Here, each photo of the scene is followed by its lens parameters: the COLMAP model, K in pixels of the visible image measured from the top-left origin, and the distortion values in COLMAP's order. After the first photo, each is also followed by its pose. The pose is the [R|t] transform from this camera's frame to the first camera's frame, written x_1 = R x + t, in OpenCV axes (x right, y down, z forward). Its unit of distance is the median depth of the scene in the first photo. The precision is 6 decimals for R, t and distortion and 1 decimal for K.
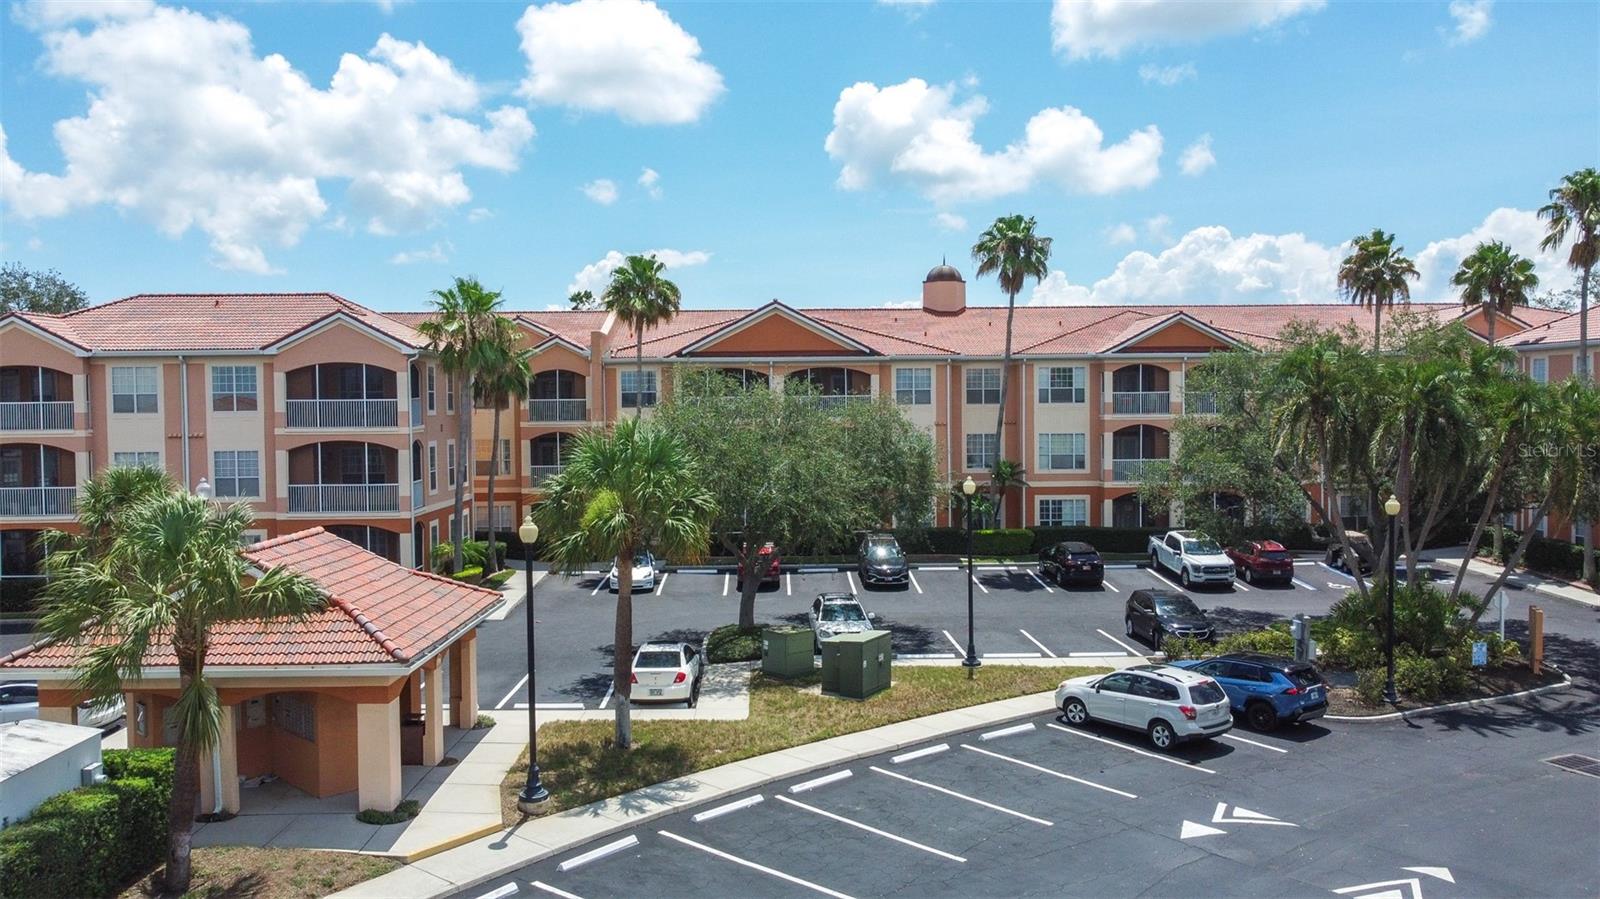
lens RADIAL K [[1220.8, 0, 794.3], [0, 1220.8, 442.9], [0, 0, 1]] dist [0.002376, -0.005521]
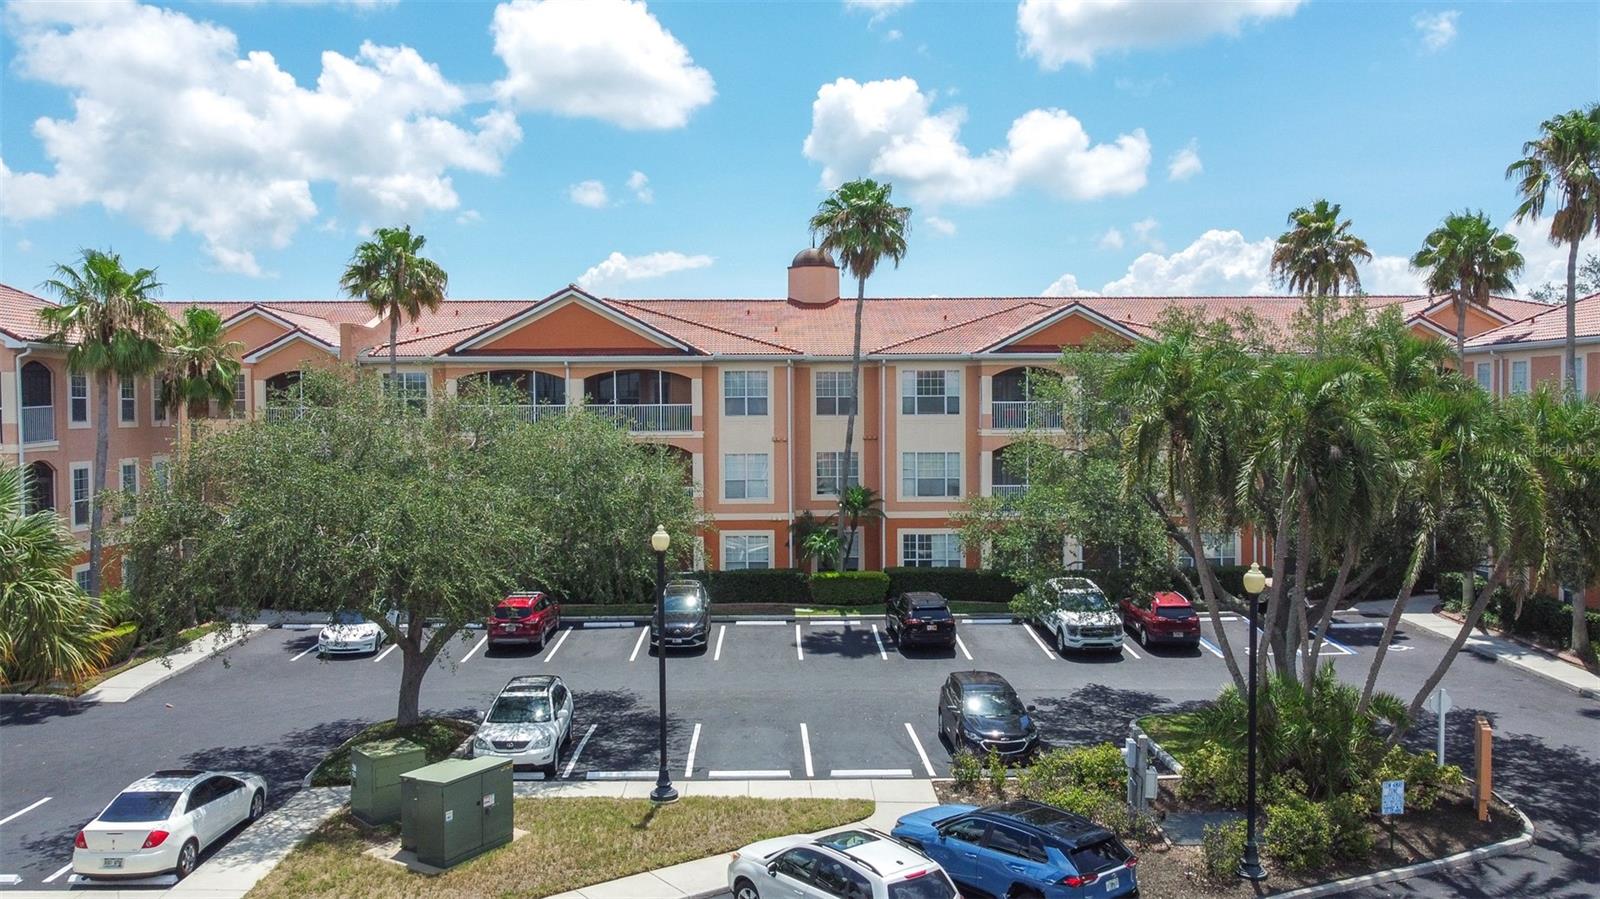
lens RADIAL K [[1235.7, 0, 792.6], [0, 1235.7, 441.3], [0, 0, 1]] dist [0.000297, -0.001308]
pose [[0.999972, 0.004199, -0.006214, 0.137254], [-0.004248, 0.999959, -0.008027, -0.008360], [0.006180, 0.008053, 0.999948, 0.188280]]
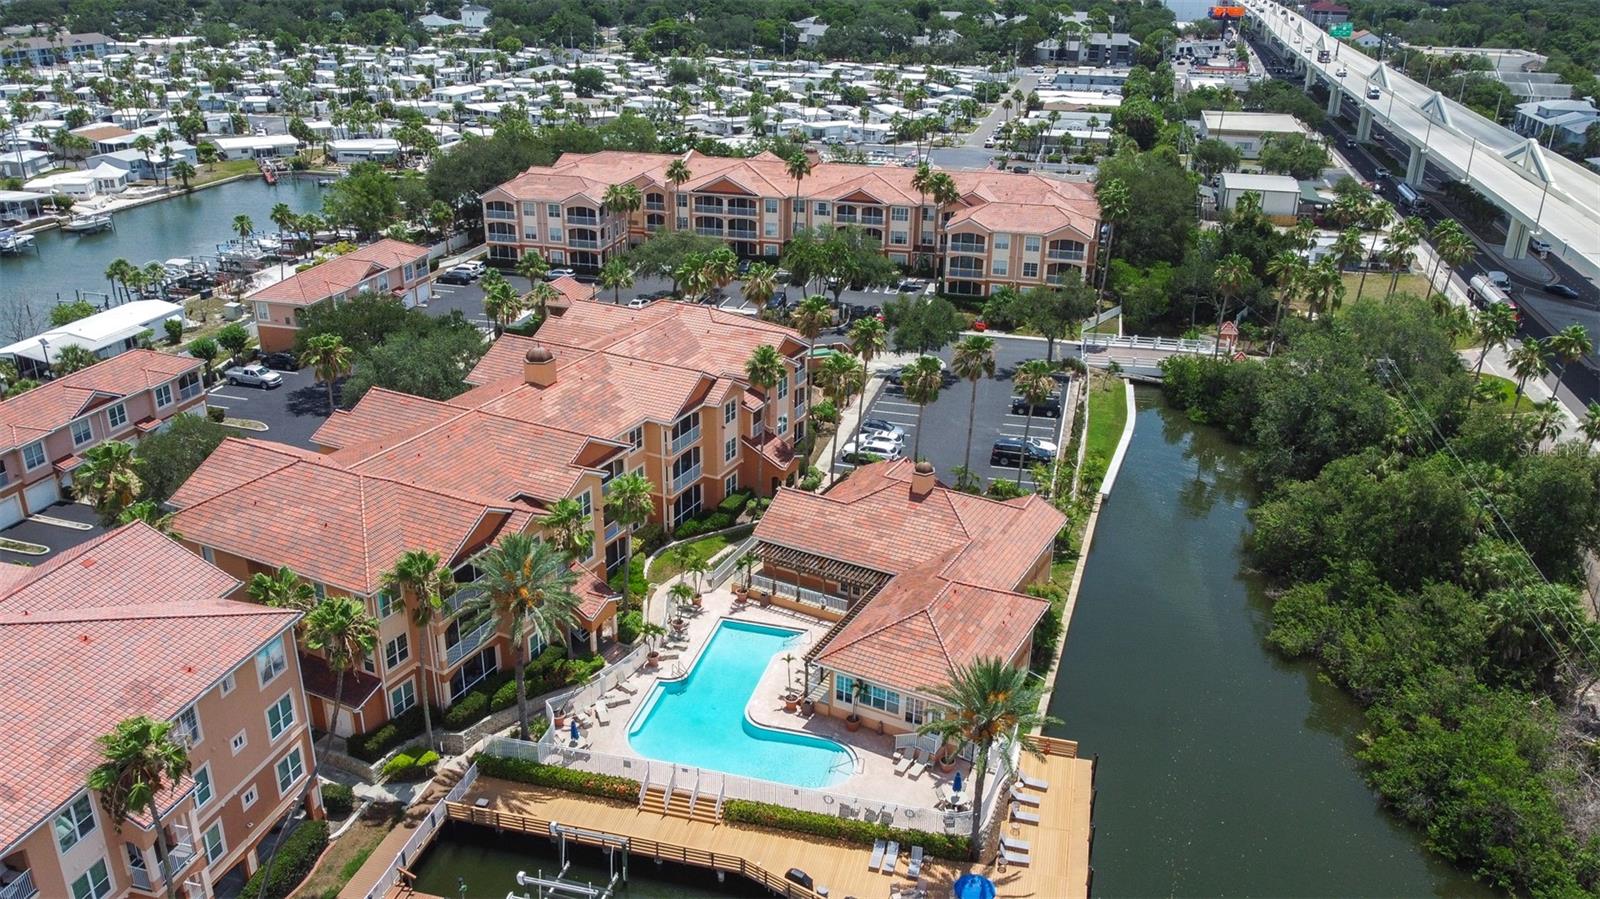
lens RADIAL K [[1220.8, 0, 794.3], [0, 1220.8, 442.9], [0, 0, 1]] dist [0.002376, -0.005521]
pose [[0.960945, 0.124118, -0.247343, 0.959905], [-0.029235, 0.934309, 0.355263, -0.566368], [0.275190, -0.334157, 0.901449, -1.827164]]
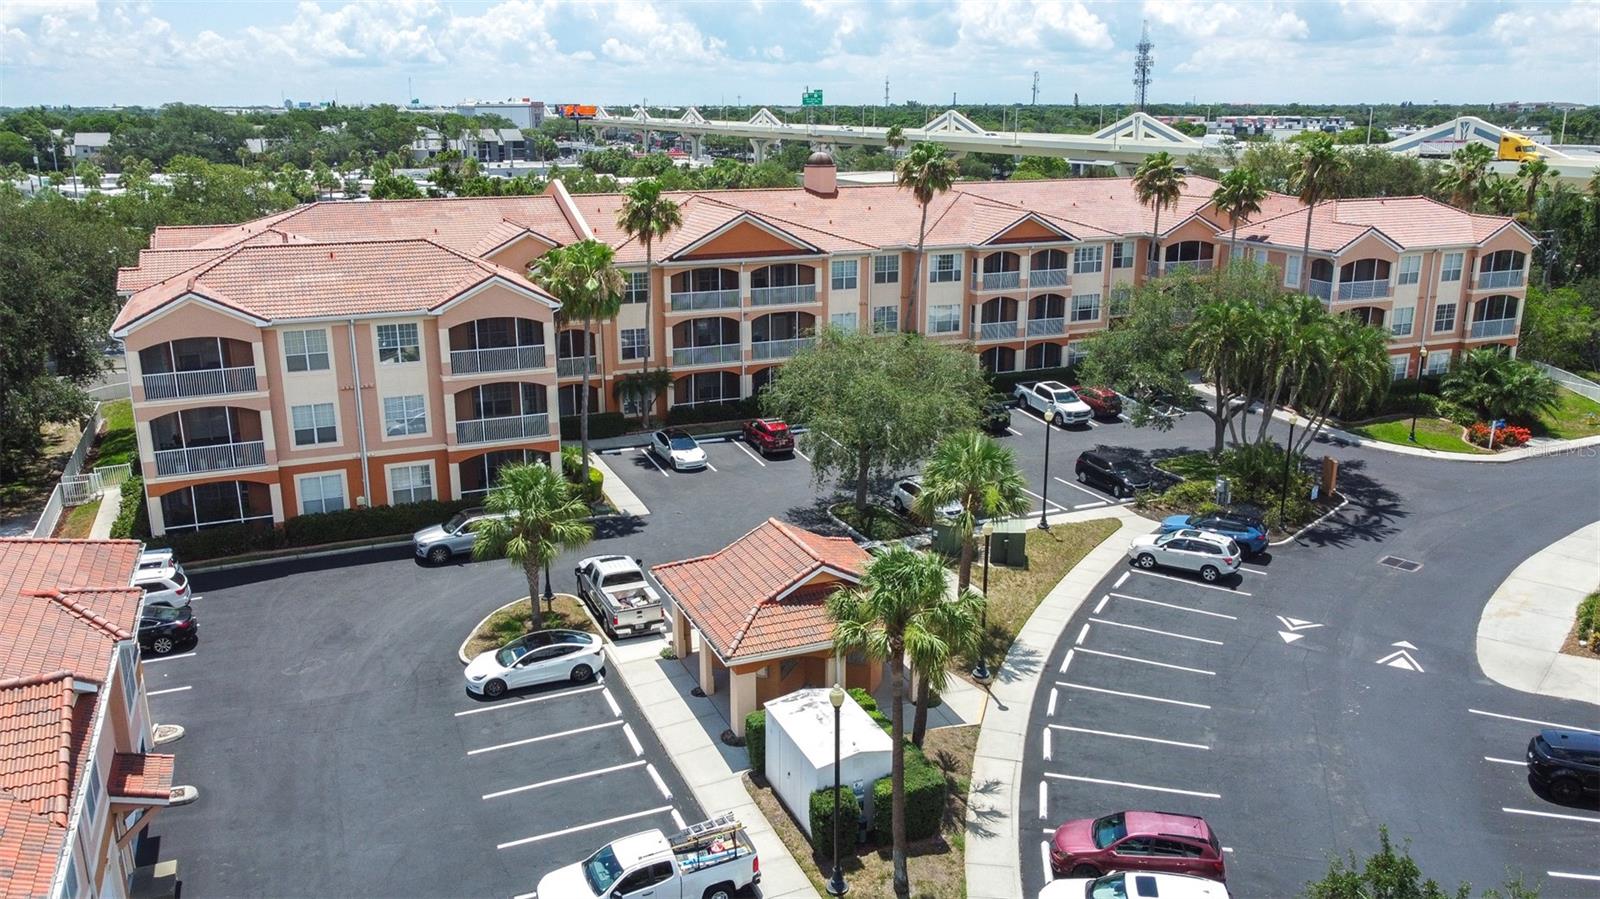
lens RADIAL K [[1216.9, 0, 792.8], [0, 1216.9, 444.9], [0, 0, 1]] dist [-0.000025, -0.001011]
pose [[0.927042, -0.093342, 0.363155, -0.434451], [0.005256, 0.971659, 0.236329, -0.177392], [-0.374922, -0.217178, 0.901259, -0.152668]]
